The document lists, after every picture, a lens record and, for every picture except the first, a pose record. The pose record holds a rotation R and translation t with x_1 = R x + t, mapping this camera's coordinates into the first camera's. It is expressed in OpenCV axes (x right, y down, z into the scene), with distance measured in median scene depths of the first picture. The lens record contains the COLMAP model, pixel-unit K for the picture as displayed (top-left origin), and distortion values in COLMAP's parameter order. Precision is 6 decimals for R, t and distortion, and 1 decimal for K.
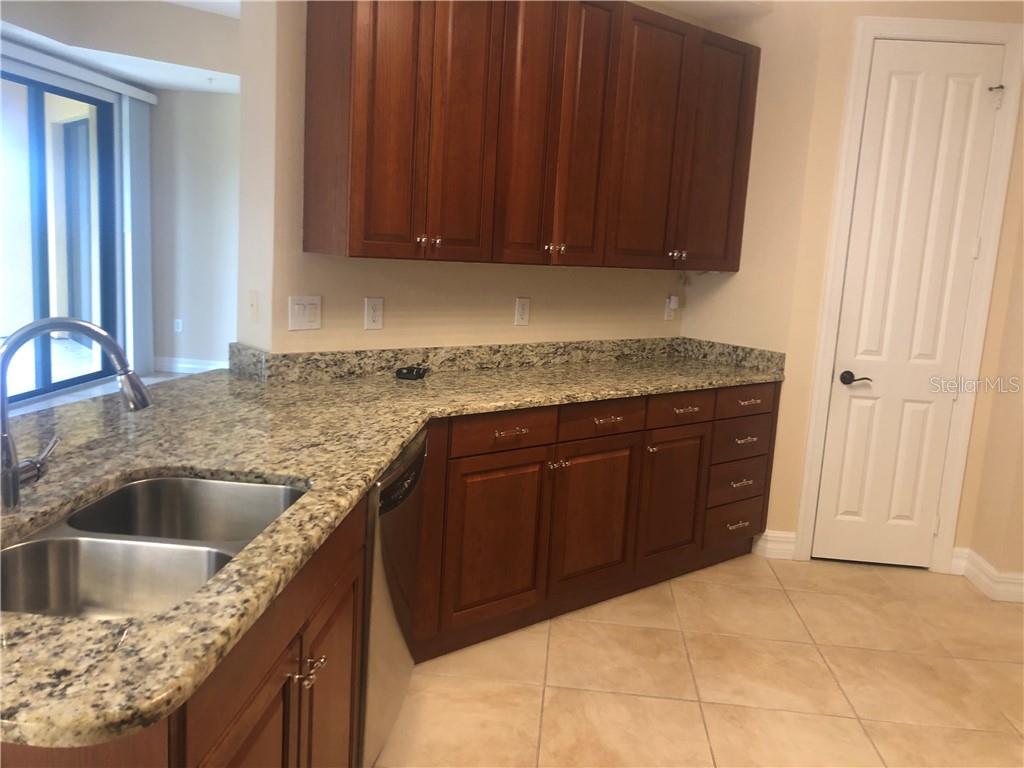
lens RADIAL K [[837.5, 0, 515.8], [0, 837.5, 376.9], [0, 0, 1]] dist [0.023293, -0.020653]
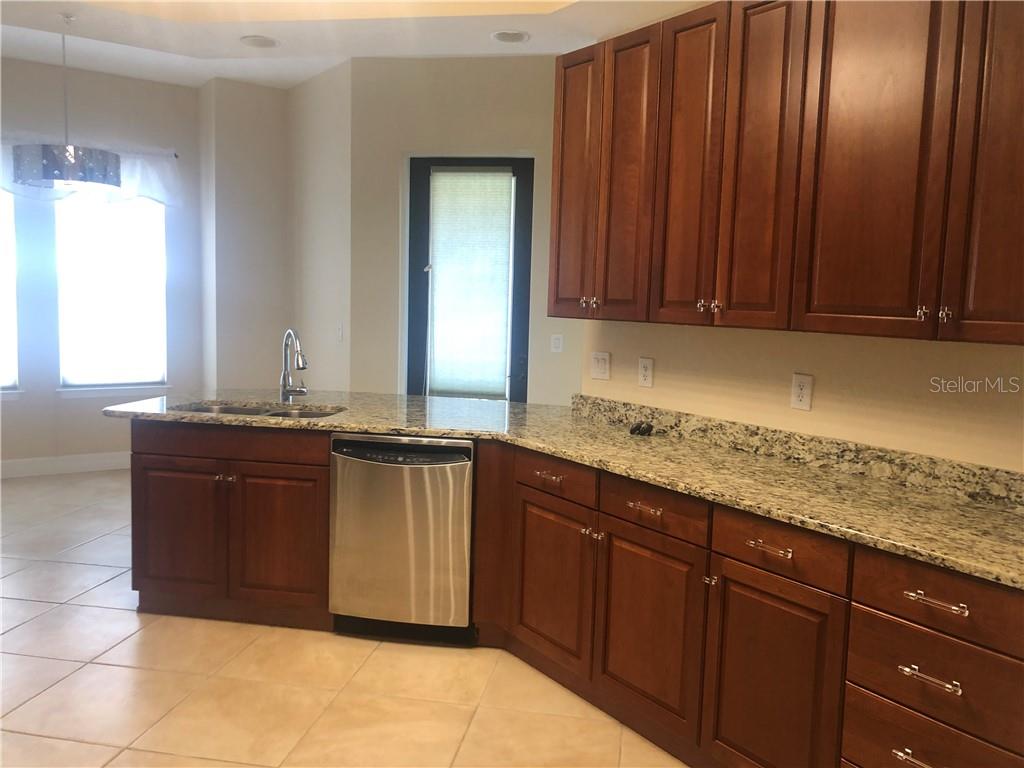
lens RADIAL K [[837.5, 0, 510.0], [0, 837.5, 381.7], [0, 0, 1]] dist [0.023293, -0.020653]
pose [[-0.105310, 0.035112, -0.993819, 0.888495], [-0.196638, 0.978909, 0.055422, -0.084281], [0.974804, 0.201259, -0.096185, 0.879765]]
